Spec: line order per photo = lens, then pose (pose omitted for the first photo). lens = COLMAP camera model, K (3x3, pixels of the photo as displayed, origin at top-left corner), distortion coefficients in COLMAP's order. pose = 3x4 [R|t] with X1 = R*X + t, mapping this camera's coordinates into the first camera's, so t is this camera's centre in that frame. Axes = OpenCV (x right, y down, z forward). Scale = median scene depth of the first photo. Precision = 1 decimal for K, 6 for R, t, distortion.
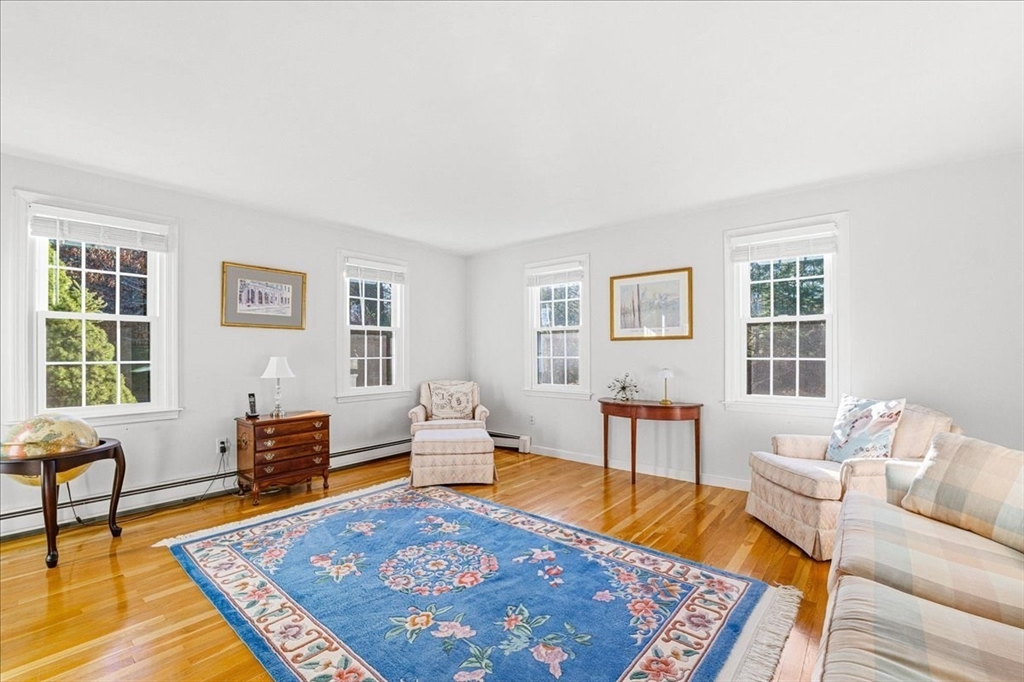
lens RADIAL K [[437.1, 0, 498.0], [0, 437.1, 353.3], [0, 0, 1]] dist [-0.033035, -0.000147]
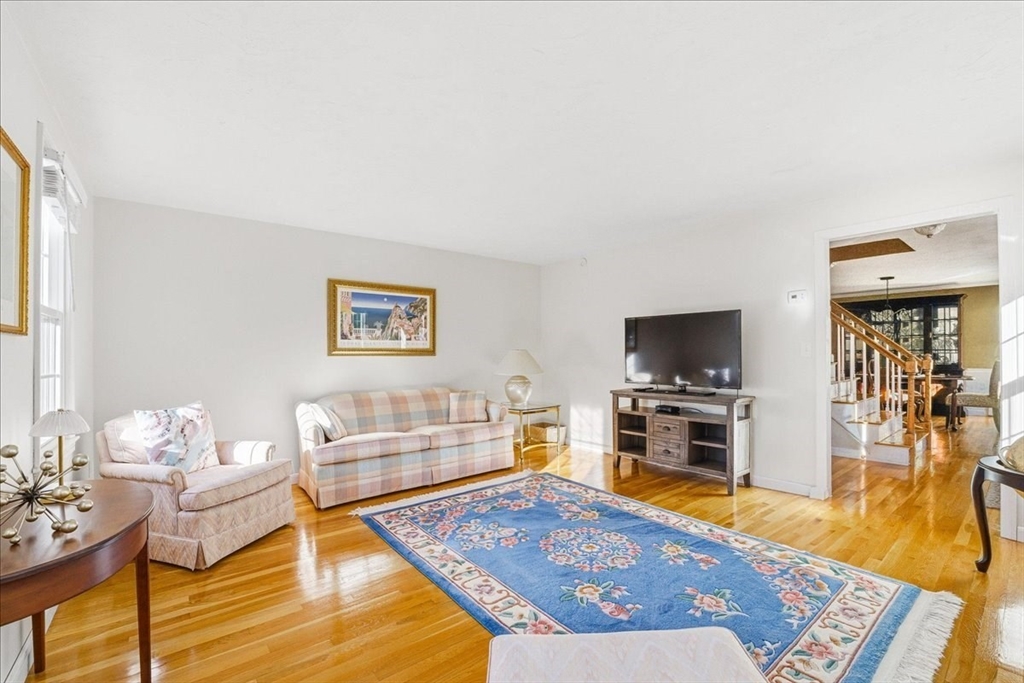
lens RADIAL K [[437.4, 0, 516.0], [0, 437.4, 345.9], [0, 0, 1]] dist [-0.030535, -0.000245]
pose [[-0.987517, 0.013440, 0.156937, -0.093753], [0.010428, 0.999746, -0.020001, -0.010660], [-0.157166, -0.018114, -0.987406, 1.501101]]
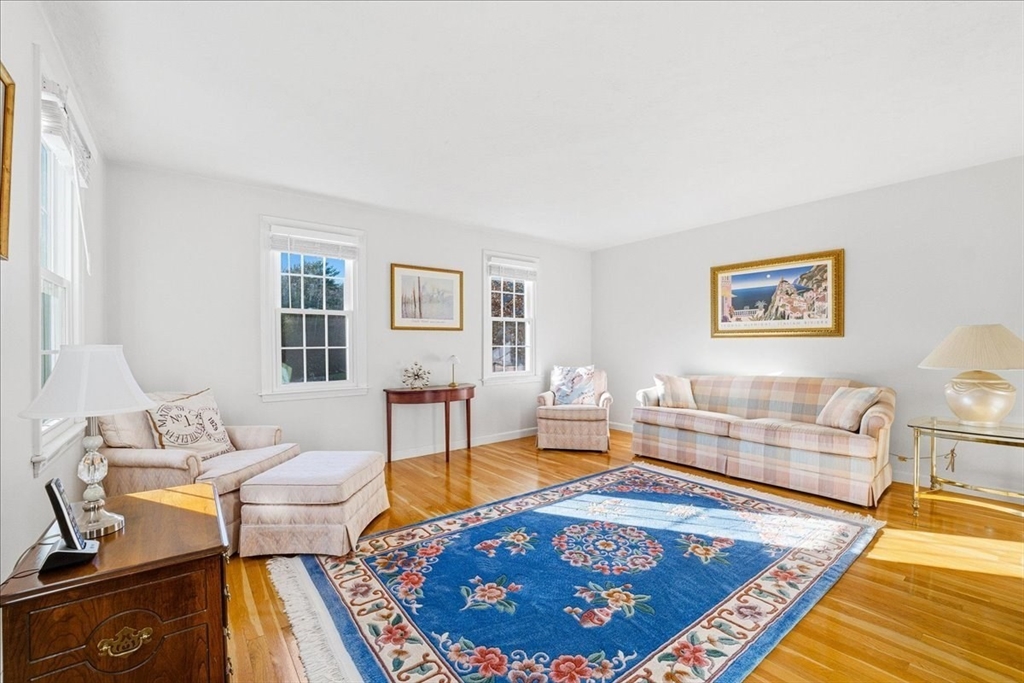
lens RADIAL K [[437.4, 0, 516.0], [0, 437.4, 345.9], [0, 0, 1]] dist [-0.030535, -0.000245]
pose [[0.182842, -0.003951, 0.983134, -0.831541], [0.003021, 0.999989, 0.003457, 0.006731], [-0.983138, 0.002338, 0.182852, 0.711581]]
